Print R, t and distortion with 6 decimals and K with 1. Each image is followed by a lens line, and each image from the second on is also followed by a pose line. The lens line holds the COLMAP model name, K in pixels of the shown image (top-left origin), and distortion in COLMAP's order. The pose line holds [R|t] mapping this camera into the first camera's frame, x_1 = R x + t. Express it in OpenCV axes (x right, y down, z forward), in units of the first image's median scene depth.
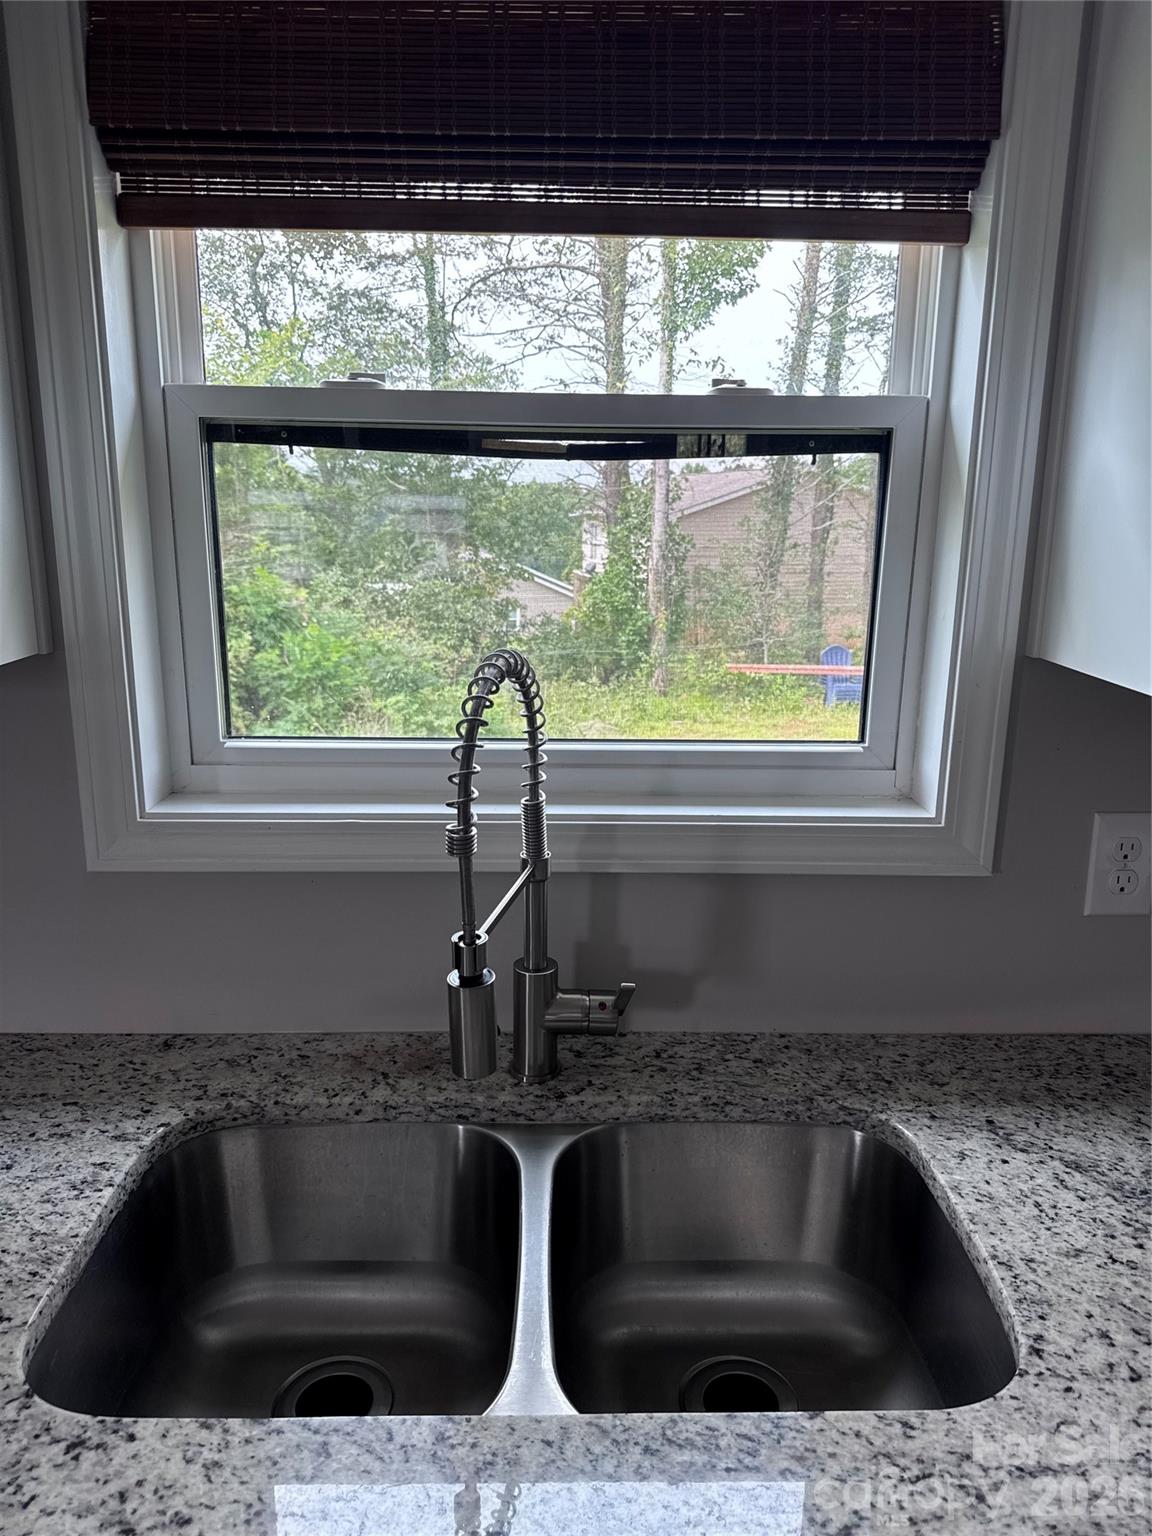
lens RADIAL K [[1092.3, 0, 576.9], [0, 1092.3, 764.4], [0, 0, 1]] dist [0.002885, 0.000151]
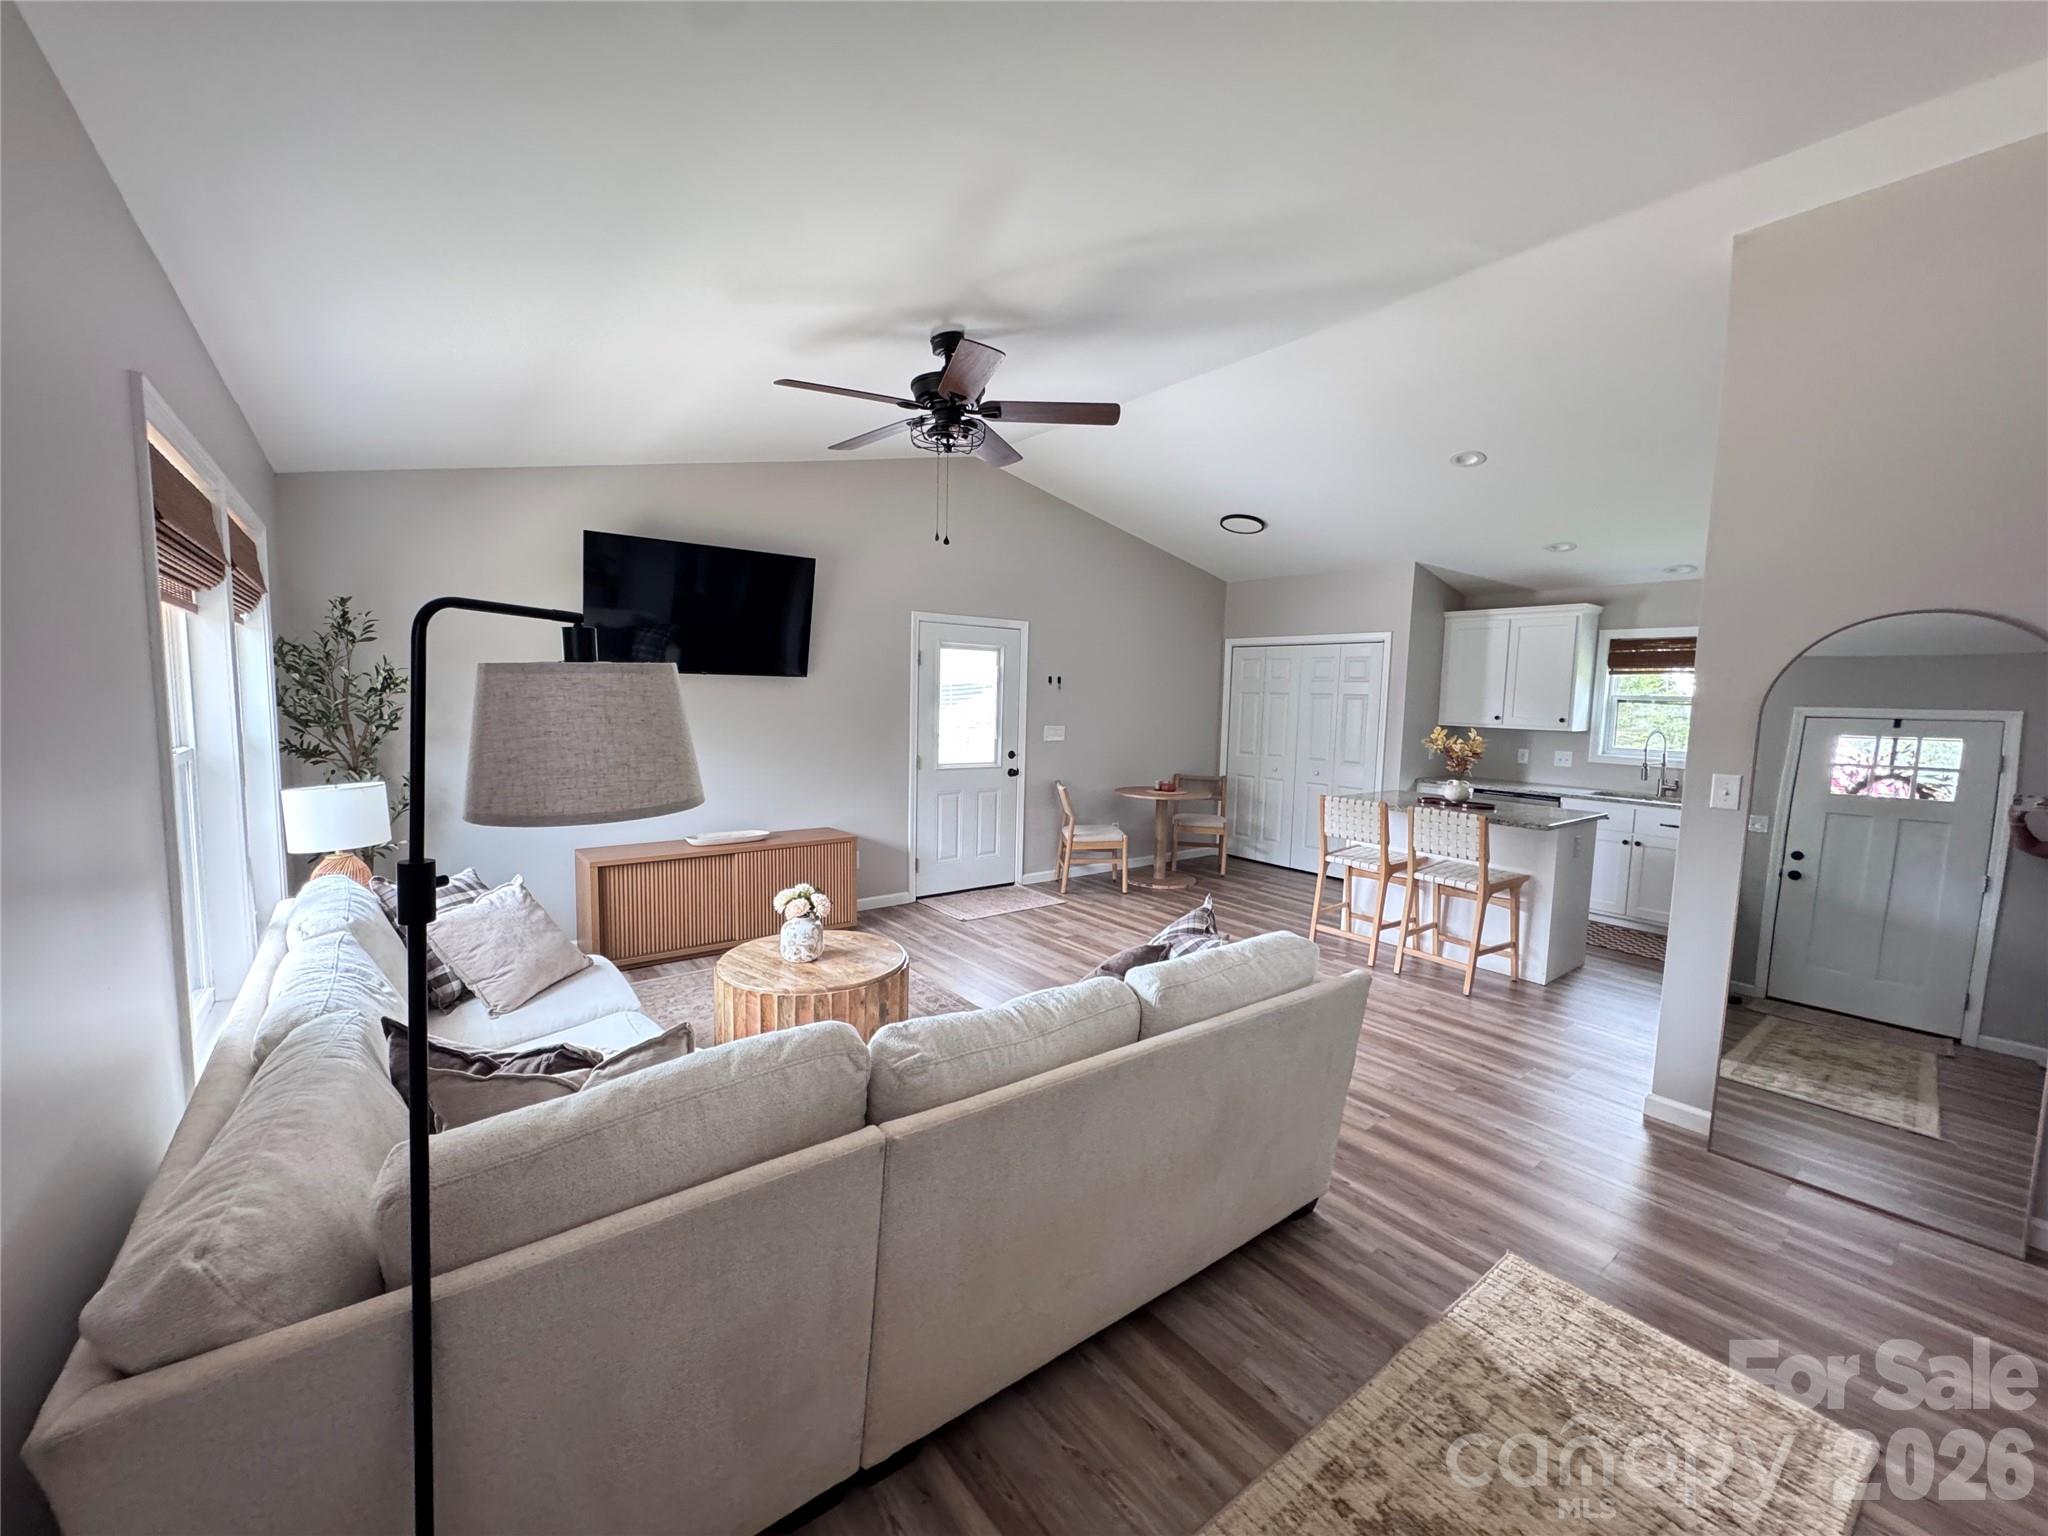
lens RADIAL K [[813.0, 0, 1019.9], [0, 813.0, 752.2], [0, 0, 1]] dist [-0.001090, 0.000123]
pose [[0.596178, 0.067255, -0.800030, 1.547363], [-0.209719, 0.974933, -0.074324, 1.195002], [0.774977, 0.212092, 0.595338, -4.951452]]
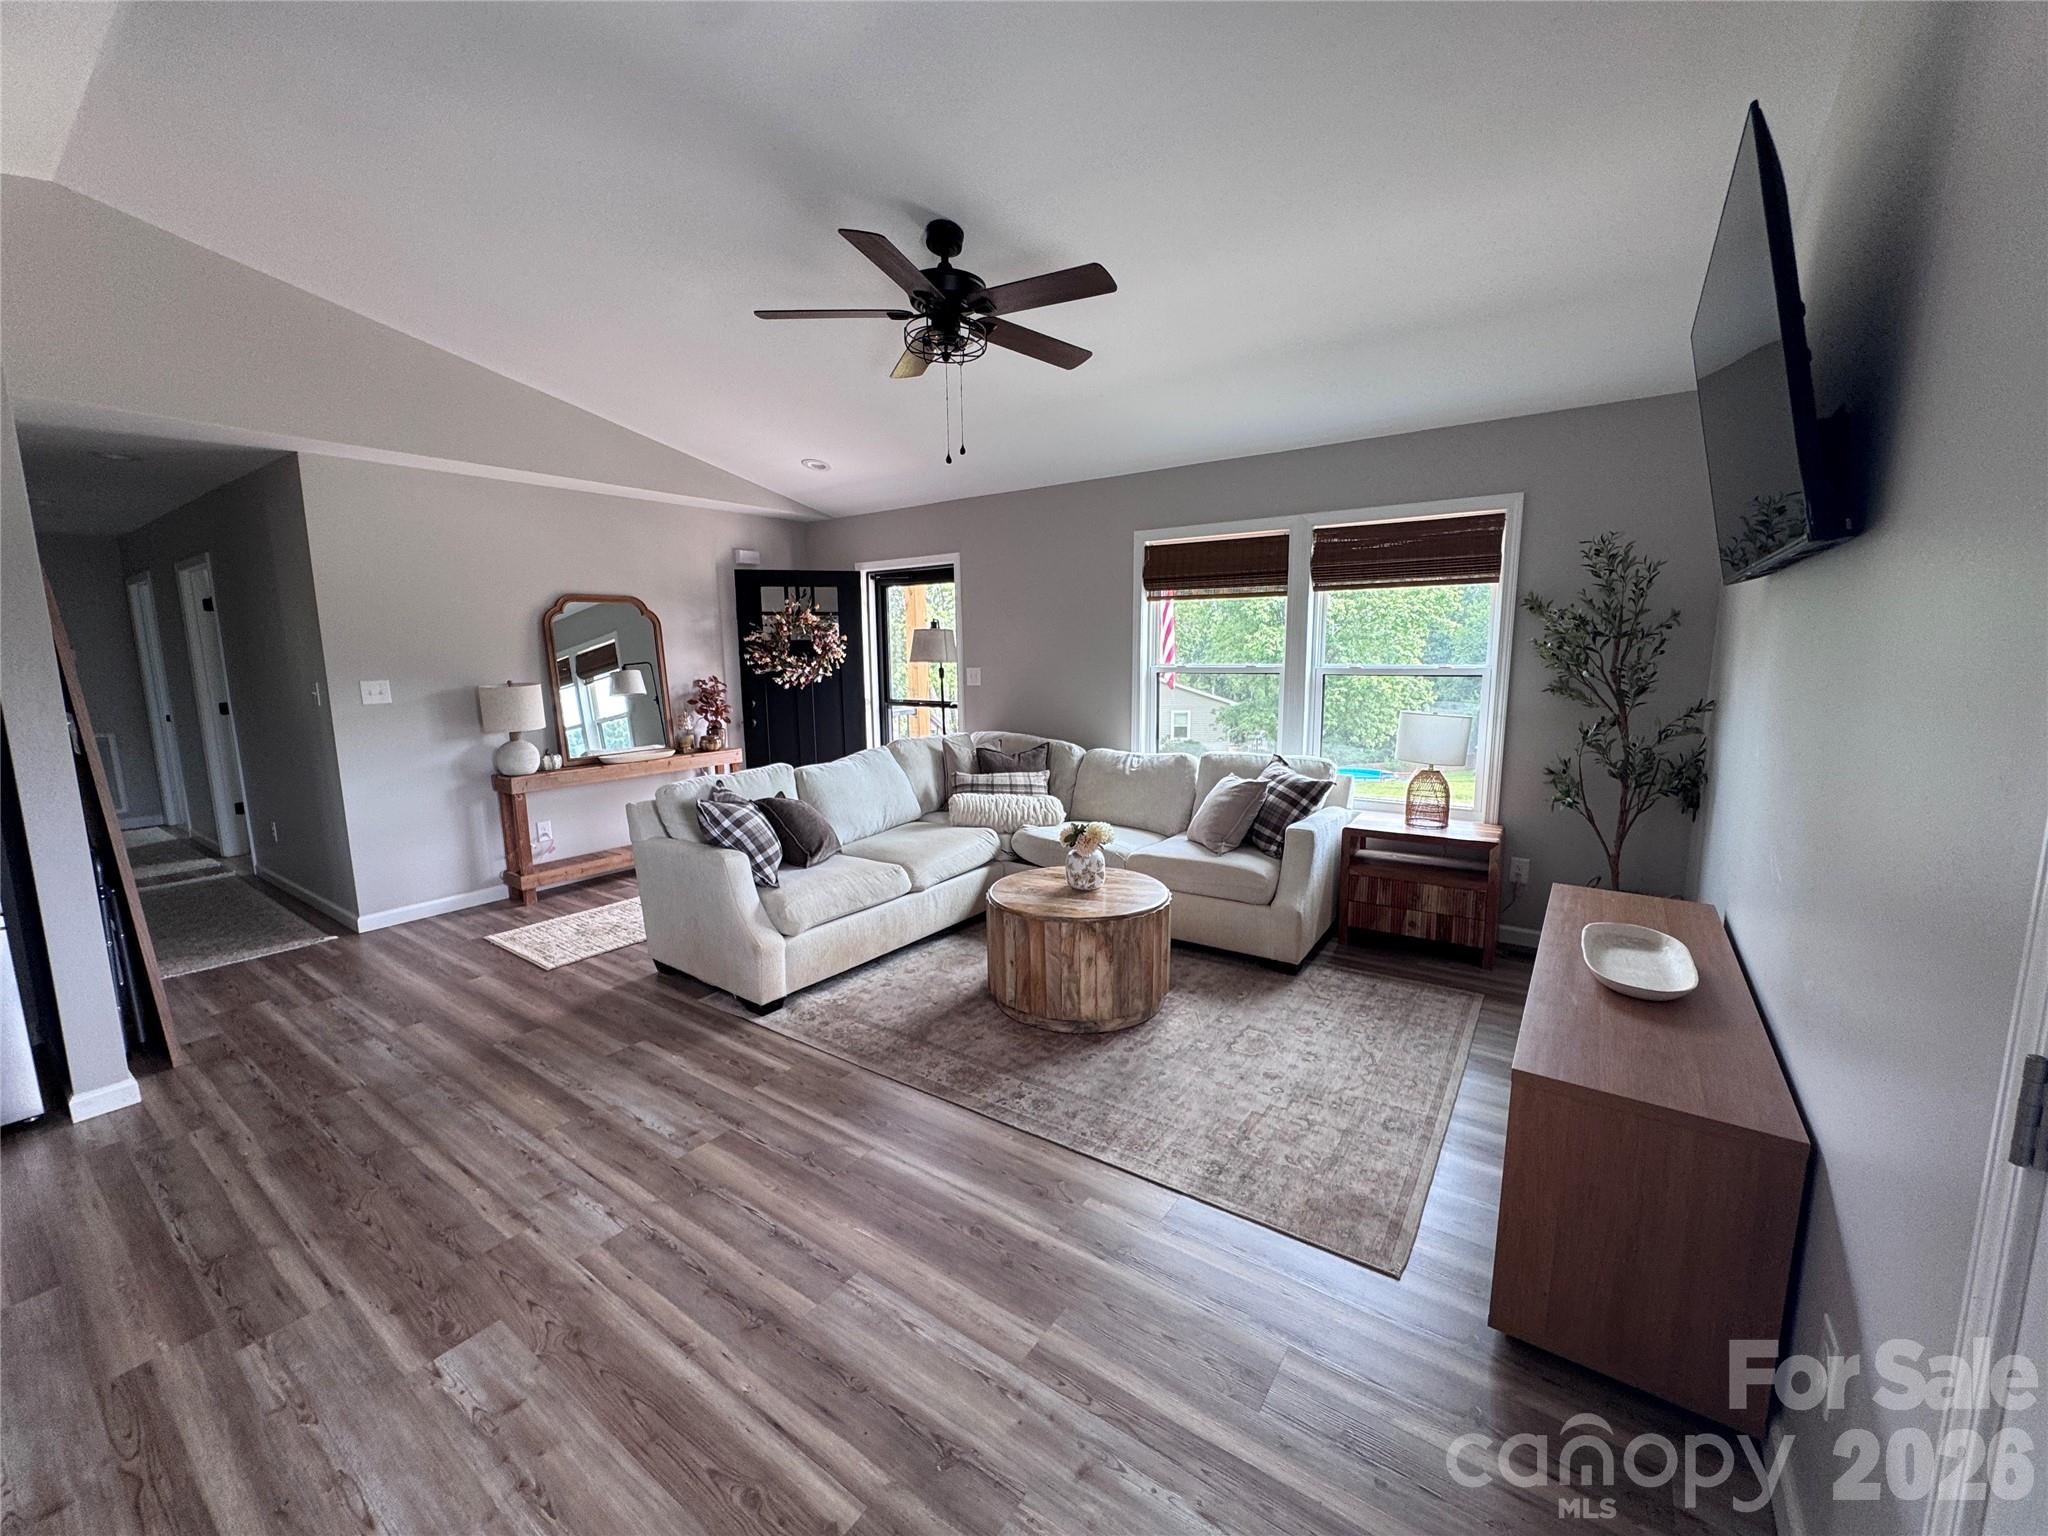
lens RADIAL K [[813.0, 0, 1022.9], [0, 813.0, 770.1], [0, 0, 1]] dist [-0.001090, 0.000123]
pose [[-0.804357, -0.084850, 0.588057, -2.478362], [0.147160, 0.930459, 0.335544, 0.460621], [-0.575633, 0.356436, -0.735935, -1.690947]]
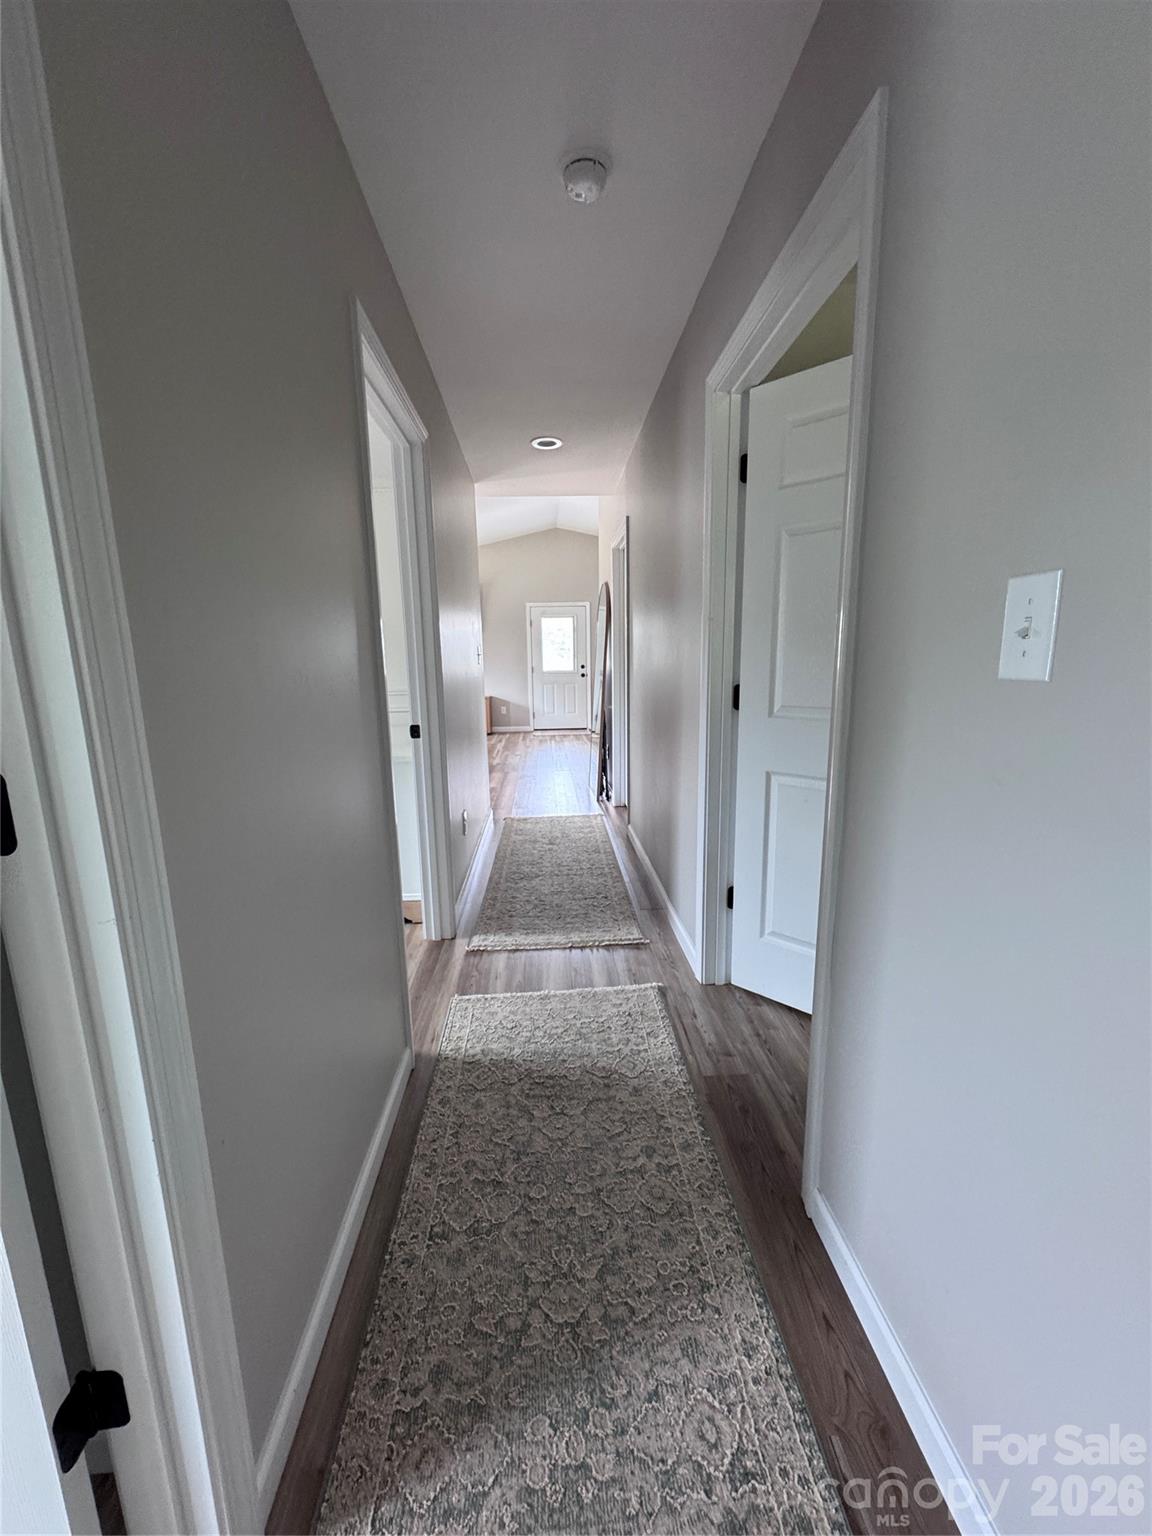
lens RADIAL K [[609.7, 0, 577.0], [0, 609.7, 768.8], [0, 0, 1]] dist [-0.001090, 0.000123]
pose [[0.029068, 0.184071, -0.982483, 5.840165], [-0.216688, 0.960686, 0.173576, 0.734140], [0.975808, 0.207847, 0.067812, -2.164972]]
